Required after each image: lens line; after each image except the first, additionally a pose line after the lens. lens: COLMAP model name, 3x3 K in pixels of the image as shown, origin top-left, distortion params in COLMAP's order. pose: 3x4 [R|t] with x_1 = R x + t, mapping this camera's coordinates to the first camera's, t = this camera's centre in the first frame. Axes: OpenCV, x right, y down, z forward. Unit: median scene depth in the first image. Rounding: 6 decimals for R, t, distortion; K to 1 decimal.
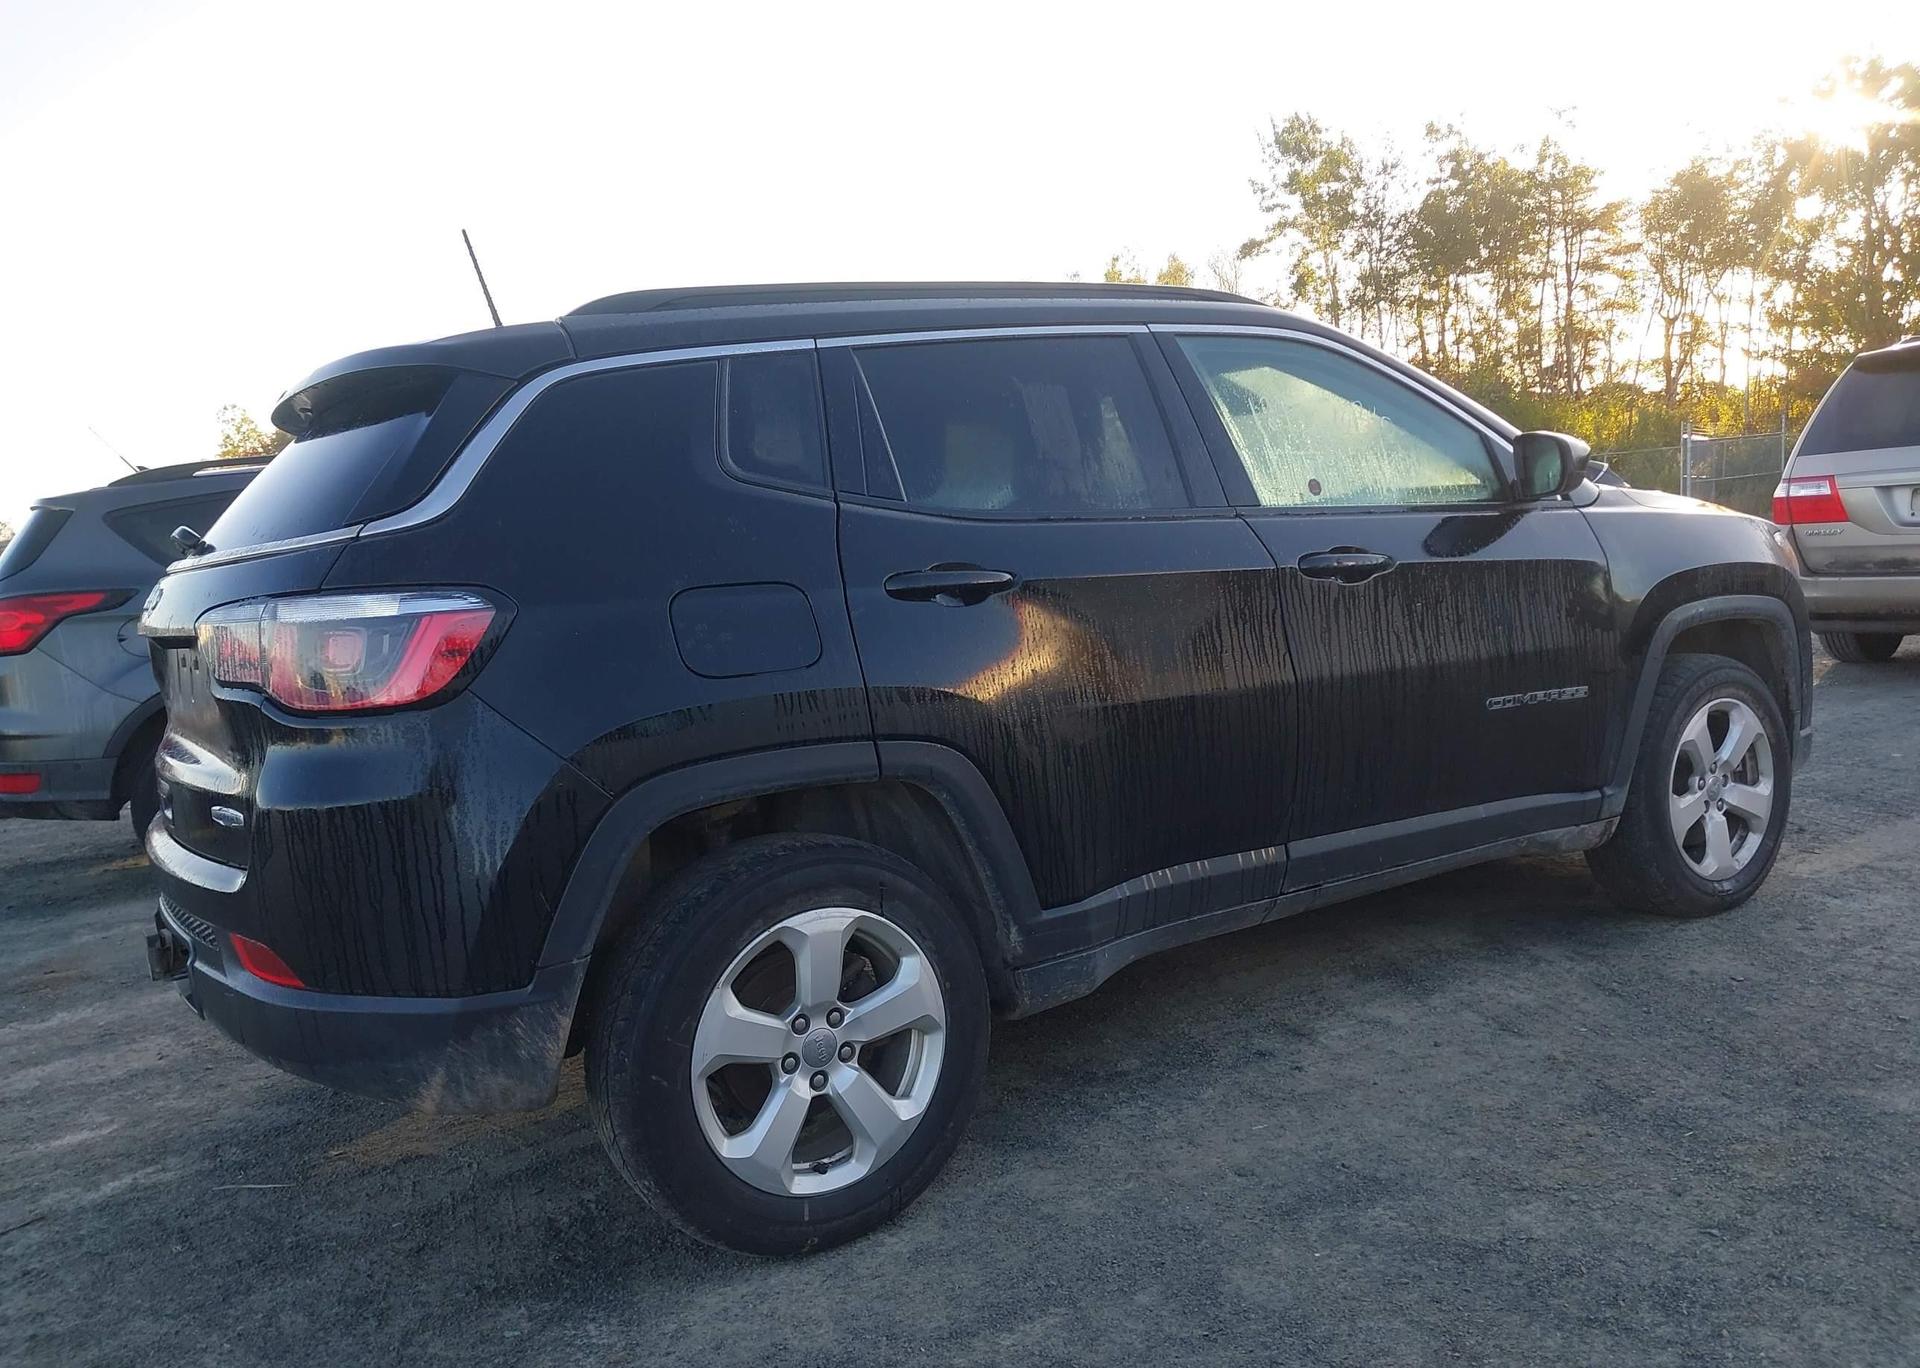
lens RADIAL K [[1418.2, 0, 959.5], [0, 1418.2, 712.0], [0, 0, 1]] dist [0.069156, -0.065898]
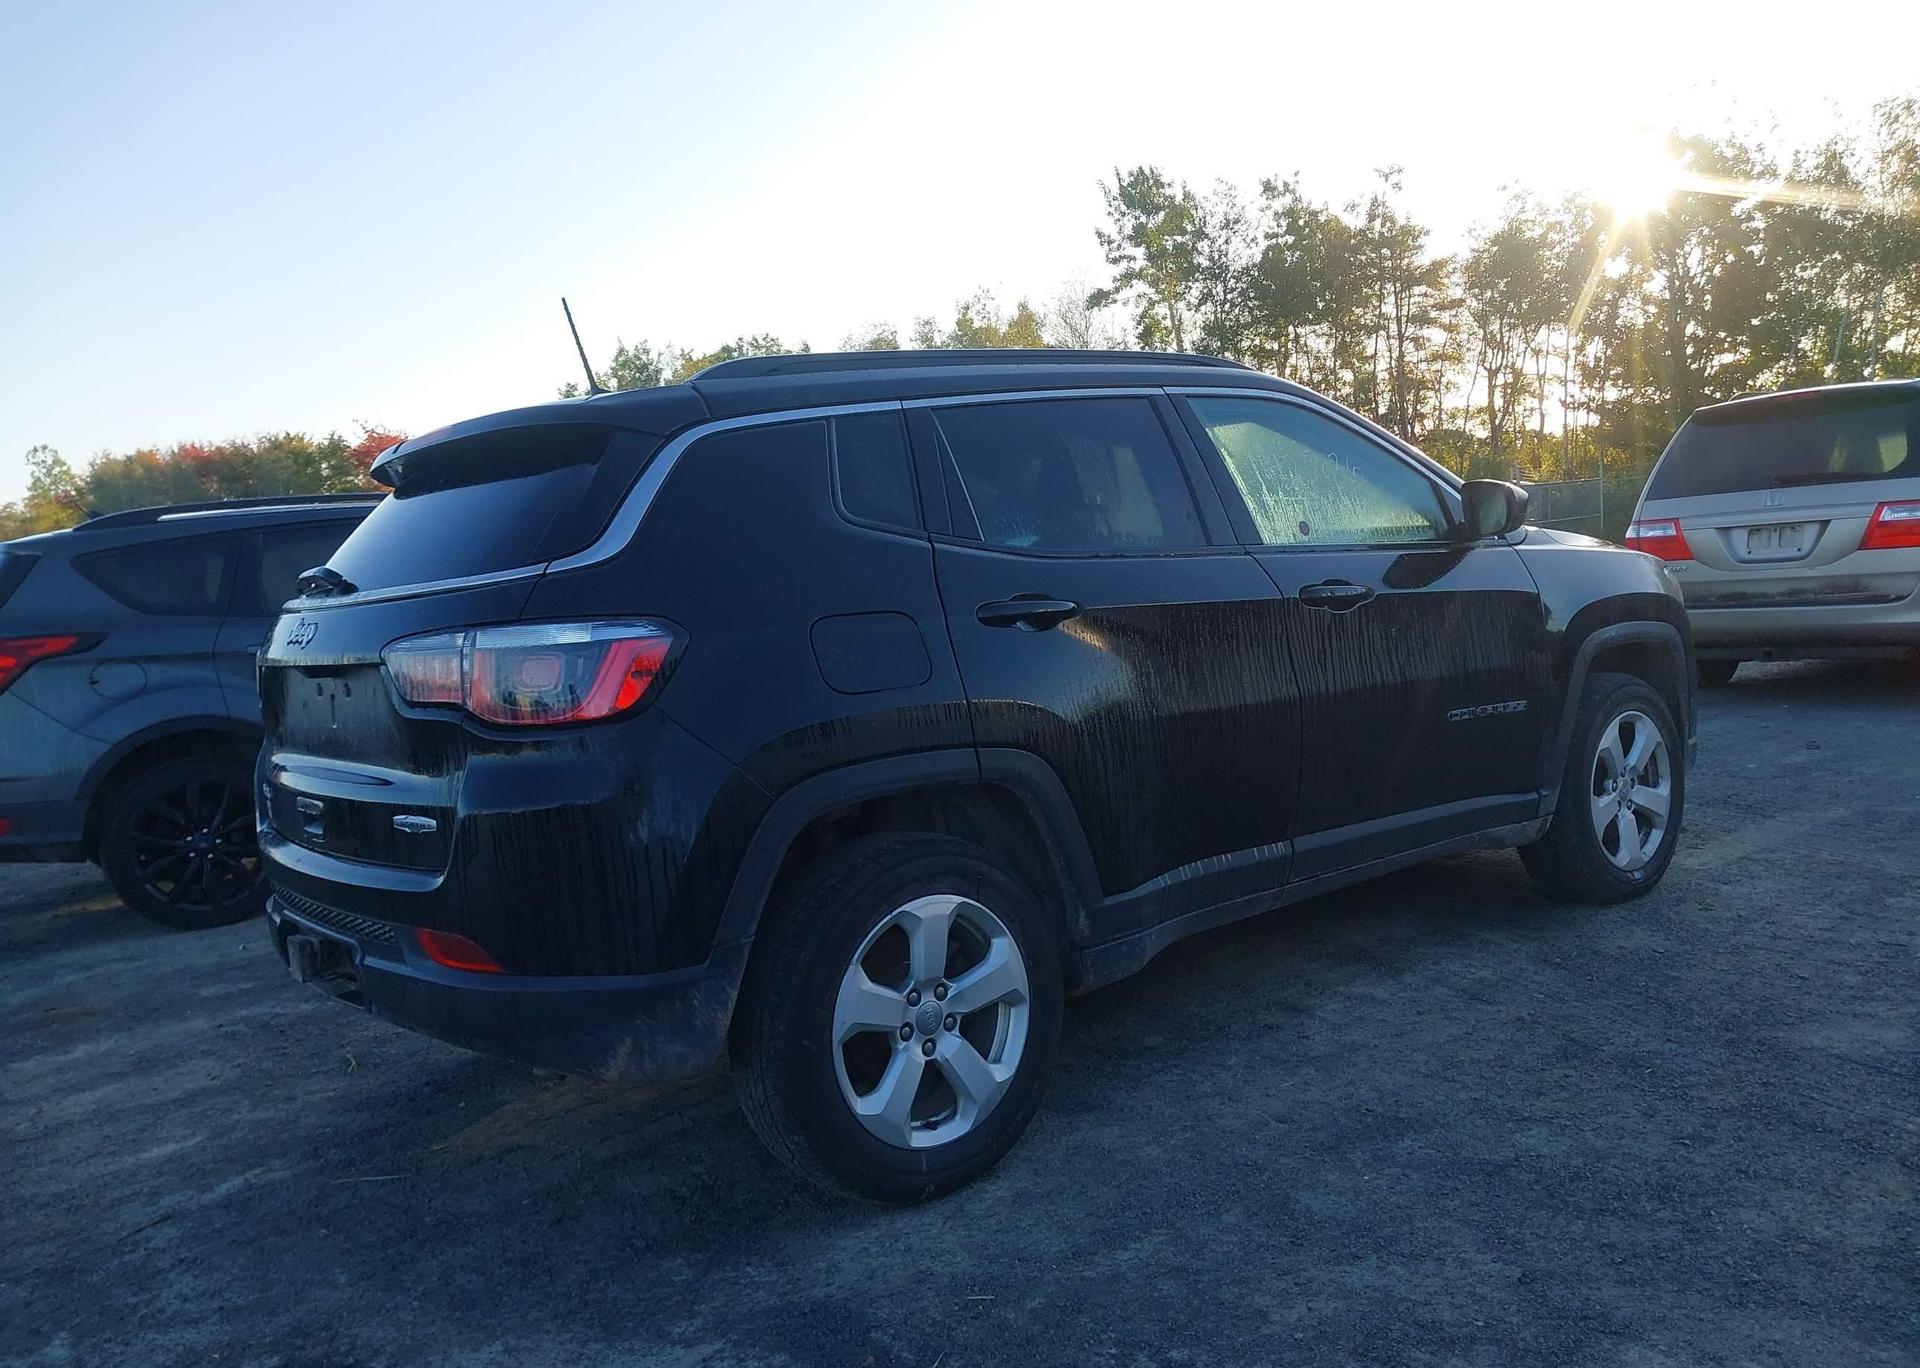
lens RADIAL K [[1418.2, 0, 959.5], [0, 1418.2, 712.0], [0, 0, 1]] dist [0.069156, -0.065898]
pose [[0.995239, -0.014399, 0.096396, -0.158043], [0.017192, 0.999454, -0.028199, 0.020047], [-0.095938, 0.029722, 0.994943, -0.124375]]
